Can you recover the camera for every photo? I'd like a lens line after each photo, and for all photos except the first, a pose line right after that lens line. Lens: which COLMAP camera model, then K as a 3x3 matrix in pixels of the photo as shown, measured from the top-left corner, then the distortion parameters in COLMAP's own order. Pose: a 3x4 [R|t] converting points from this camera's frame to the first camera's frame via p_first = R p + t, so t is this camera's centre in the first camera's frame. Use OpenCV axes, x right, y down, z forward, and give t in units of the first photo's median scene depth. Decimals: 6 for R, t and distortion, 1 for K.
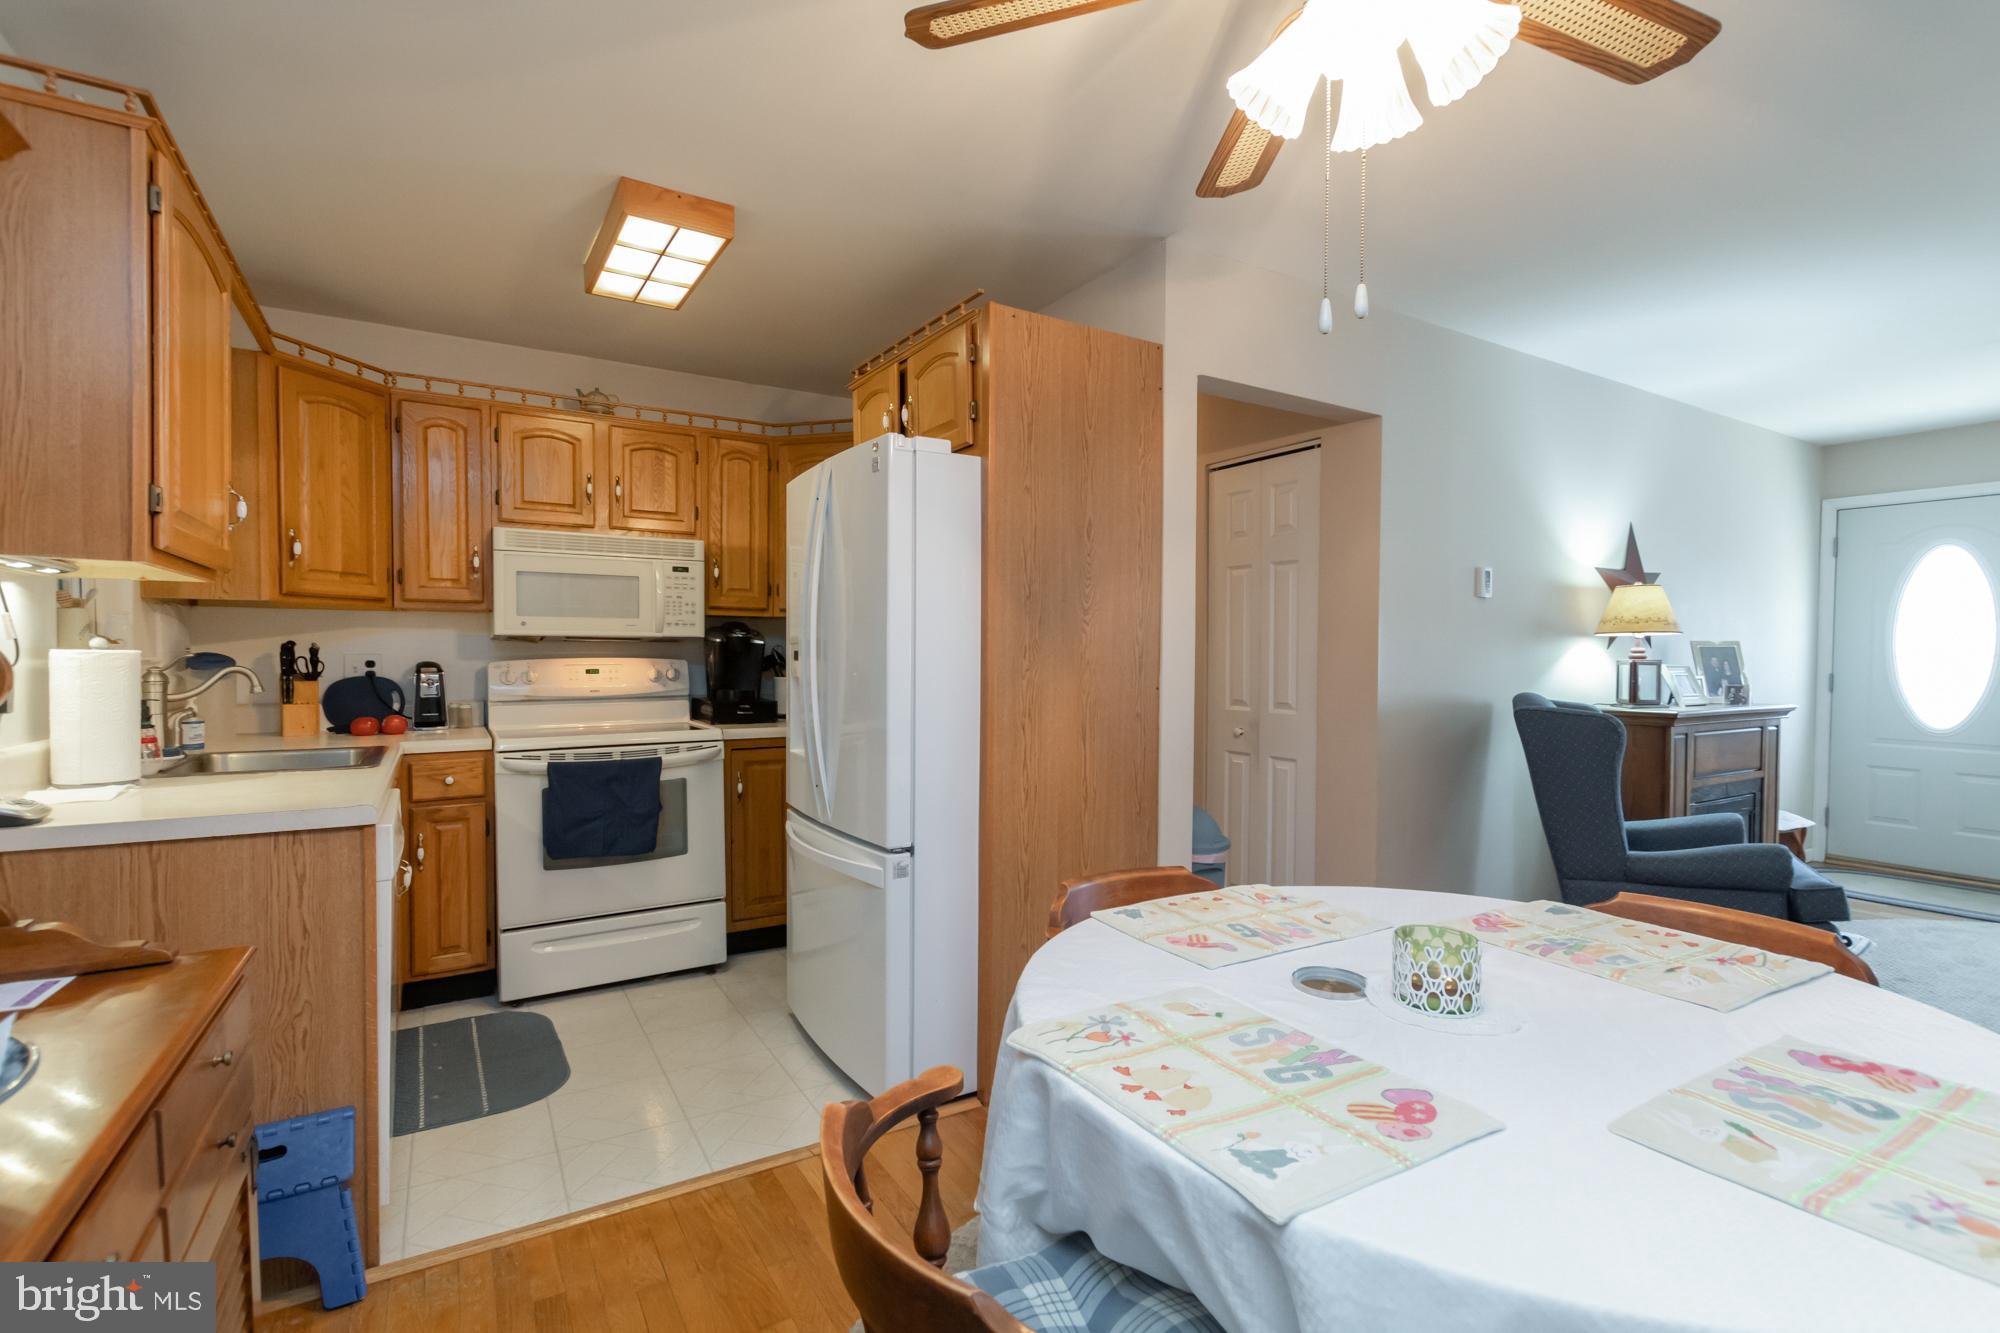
lens RADIAL K [[928.5, 0, 1007.9], [0, 928.5, 669.4], [0, 0, 1]] dist [0.007054, -0.002772]
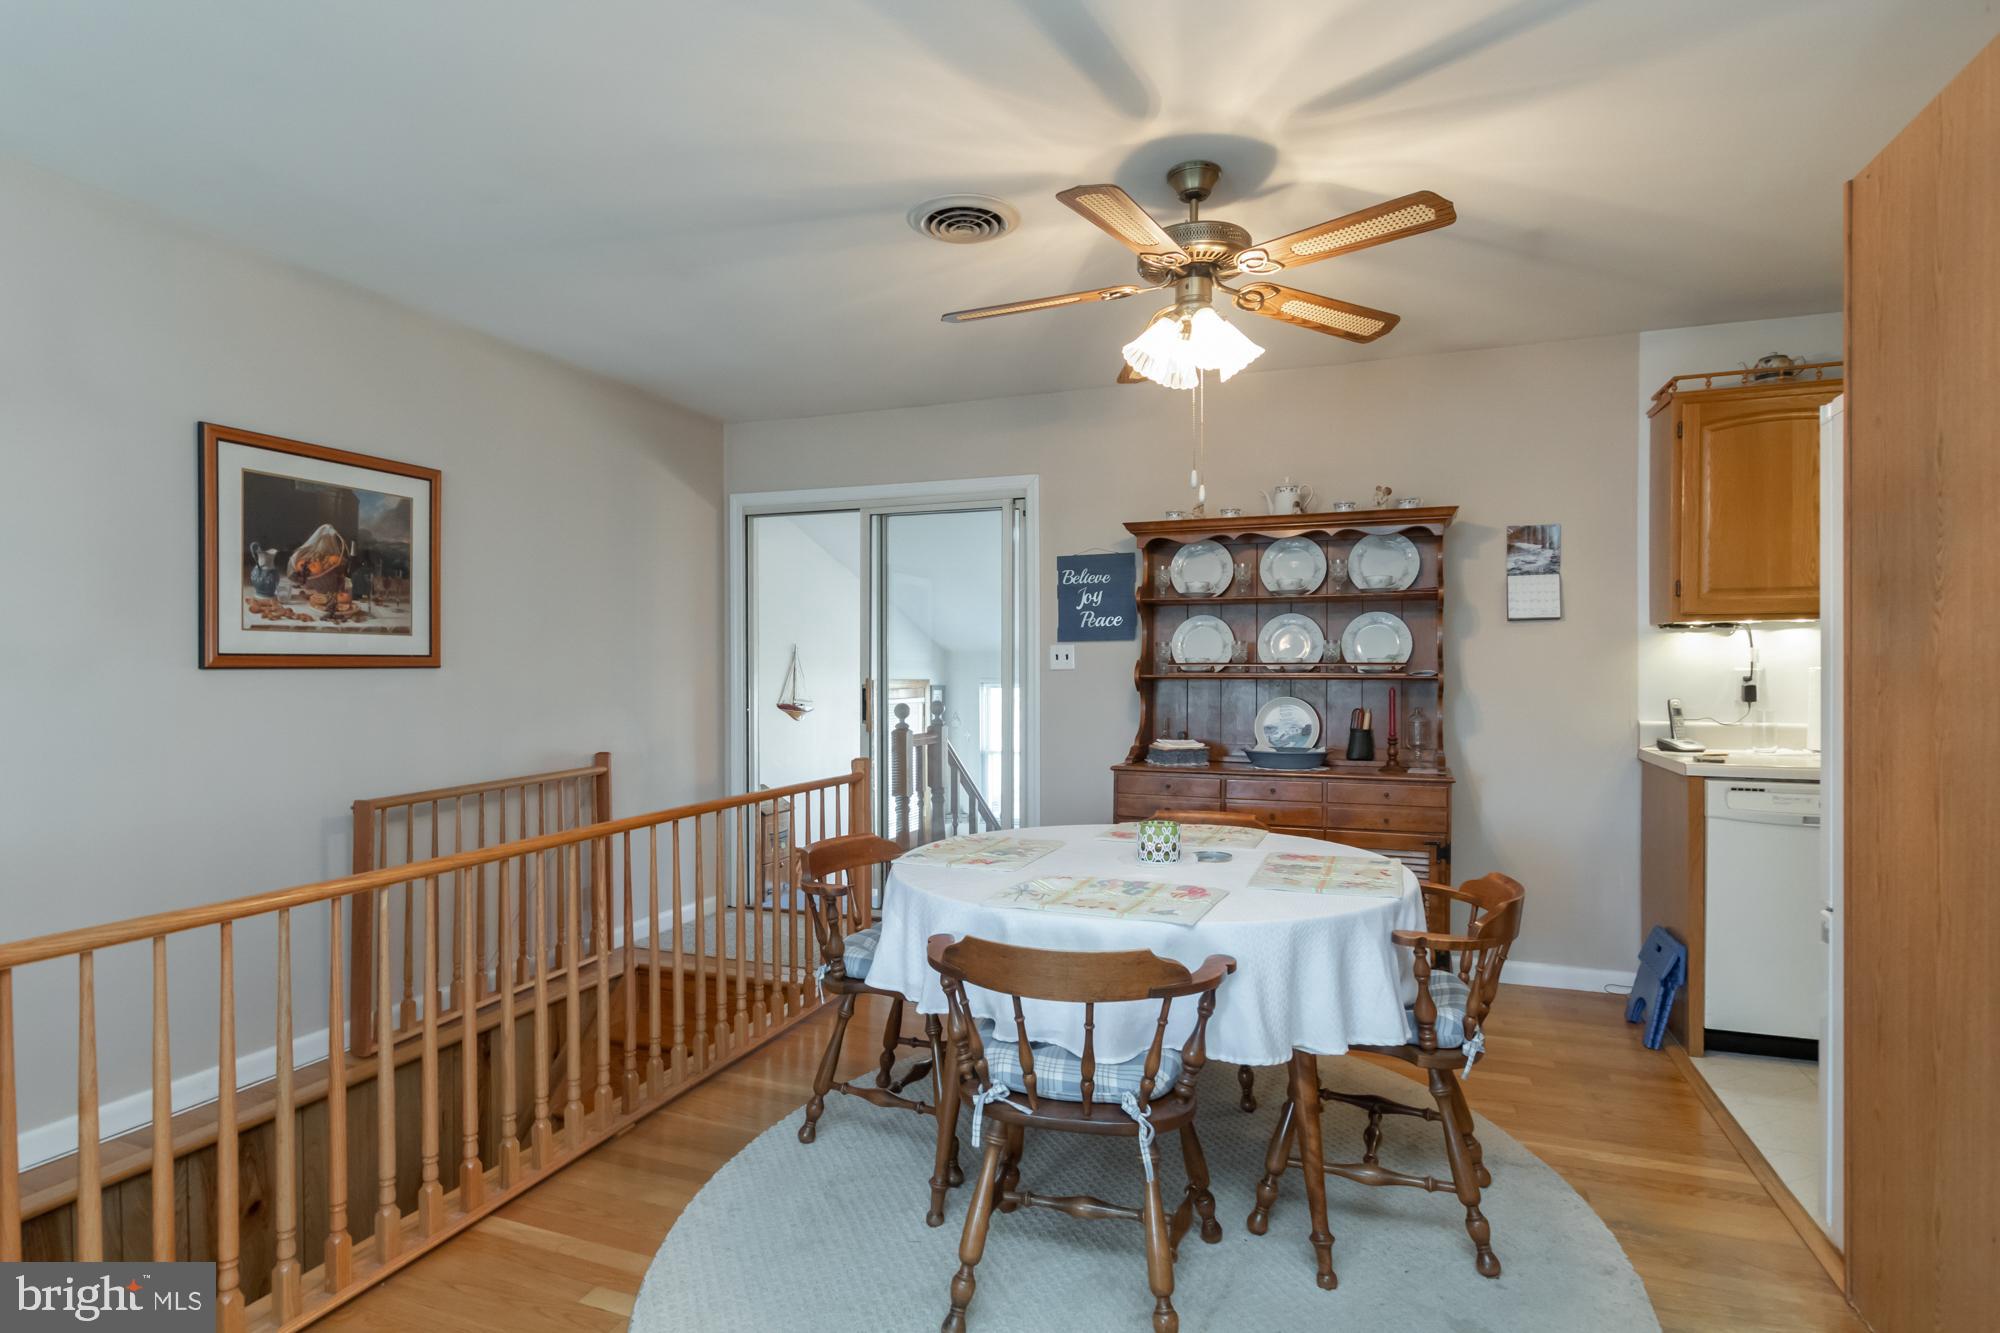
lens RADIAL K [[1017.5, 0, 1014.0], [0, 1017.5, 676.1], [0, 0, 1]] dist [0.002301, 0.001068]
pose [[-0.783772, 0.003008, -0.621042, 0.934379], [-0.011793, 0.999736, 0.019725, -0.017983], [0.620937, 0.022784, -0.783529, 1.159915]]
